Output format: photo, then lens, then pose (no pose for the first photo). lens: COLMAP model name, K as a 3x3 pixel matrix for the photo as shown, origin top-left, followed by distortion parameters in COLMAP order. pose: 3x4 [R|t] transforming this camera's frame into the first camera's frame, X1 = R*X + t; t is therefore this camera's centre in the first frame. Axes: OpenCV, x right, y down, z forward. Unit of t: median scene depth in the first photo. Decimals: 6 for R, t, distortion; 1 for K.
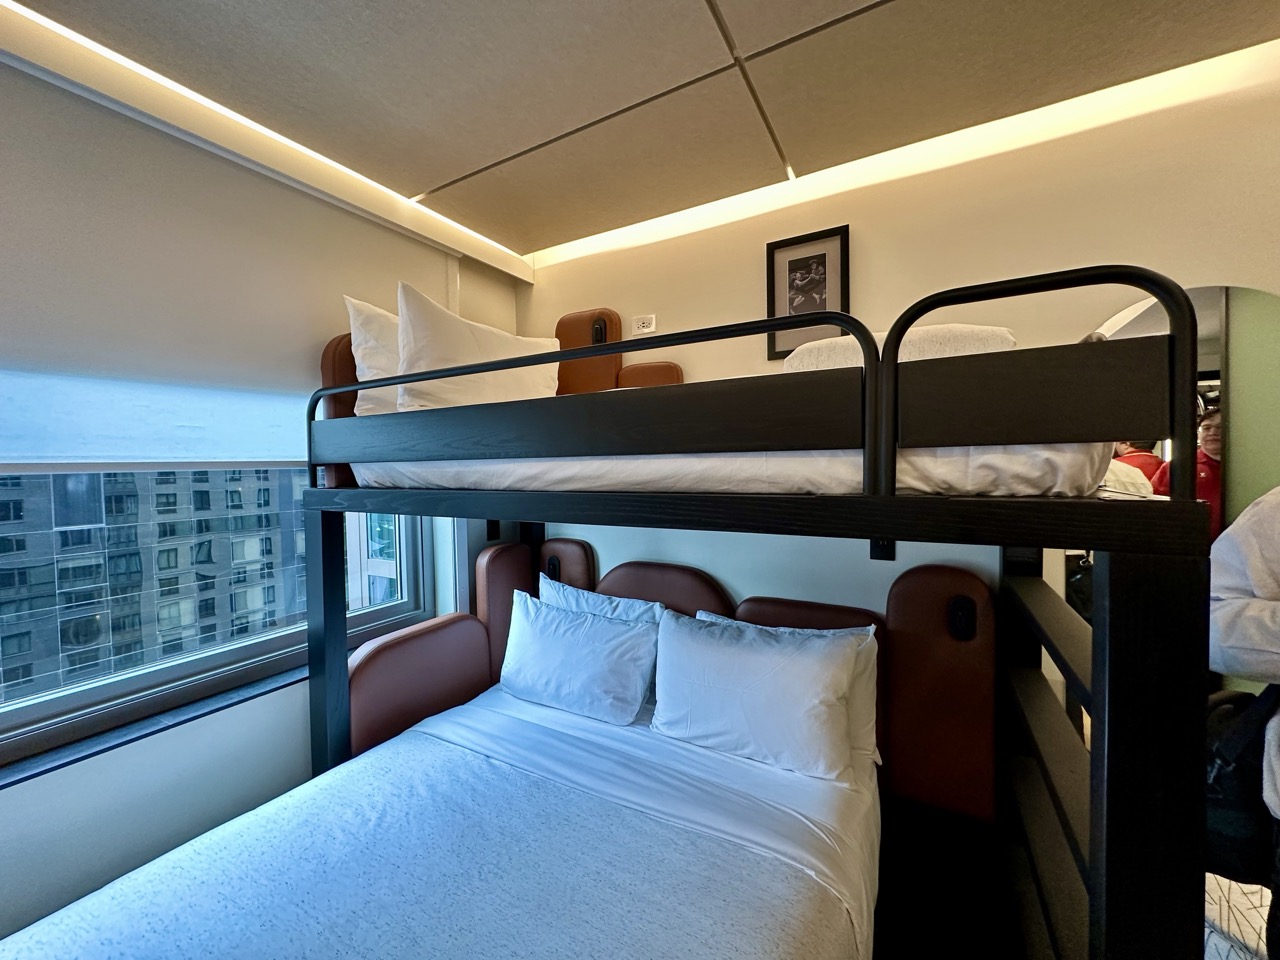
lens RADIAL K [[508.9, 0, 637.7], [0, 508.9, 478.4], [0, 0, 1]] dist [0.002707, 0.000350]
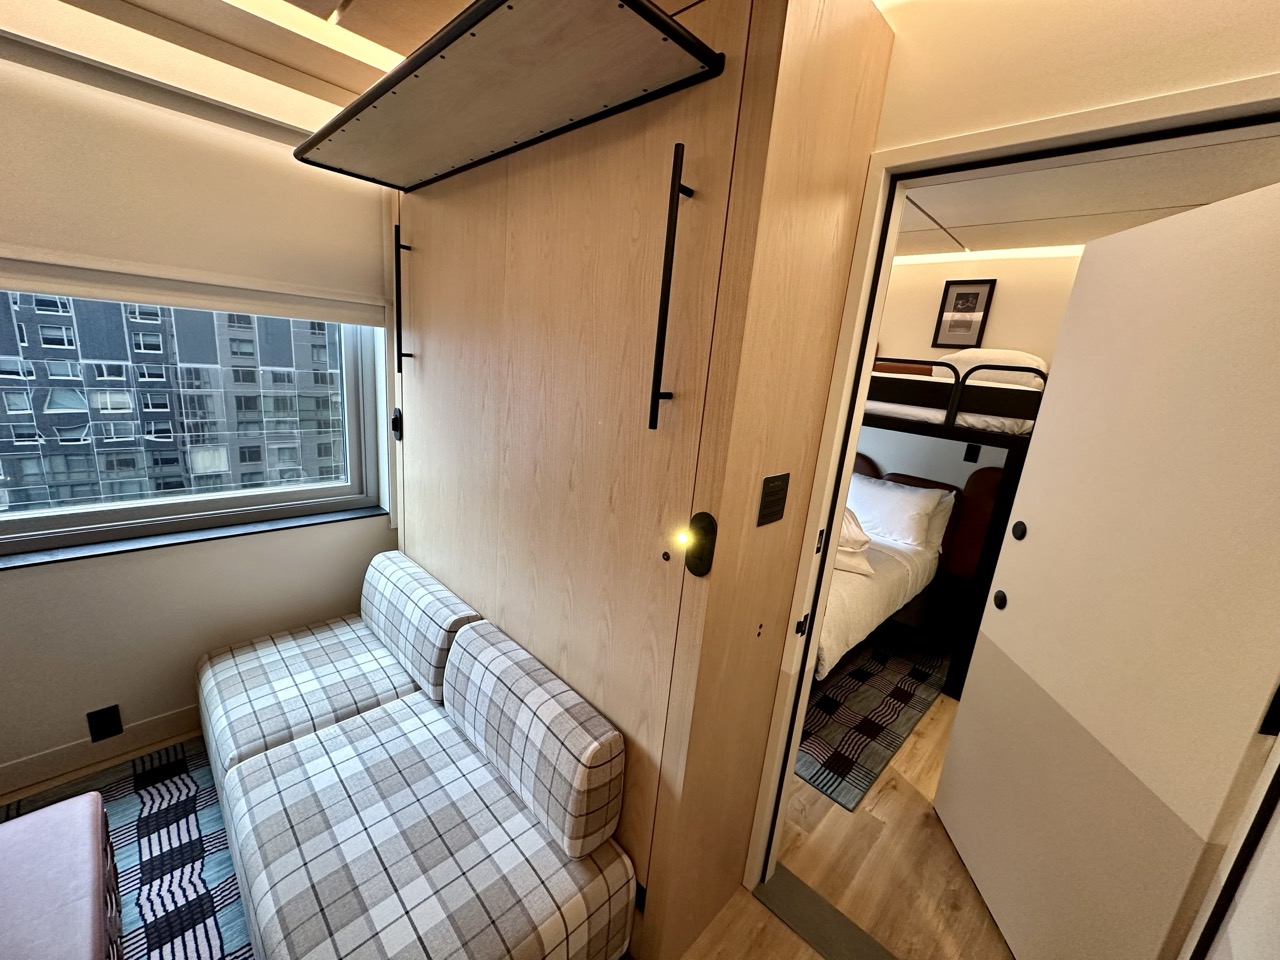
lens RADIAL K [[508.9, 0, 642.0], [0, 508.9, 477.5], [0, 0, 1]] dist [0.002707, 0.000350]
pose [[0.959344, 0.167433, -0.227211, -0.349923], [-0.119749, 0.970445, 0.209514, -0.052356], [0.255575, -0.173788, 0.951041, -1.537054]]
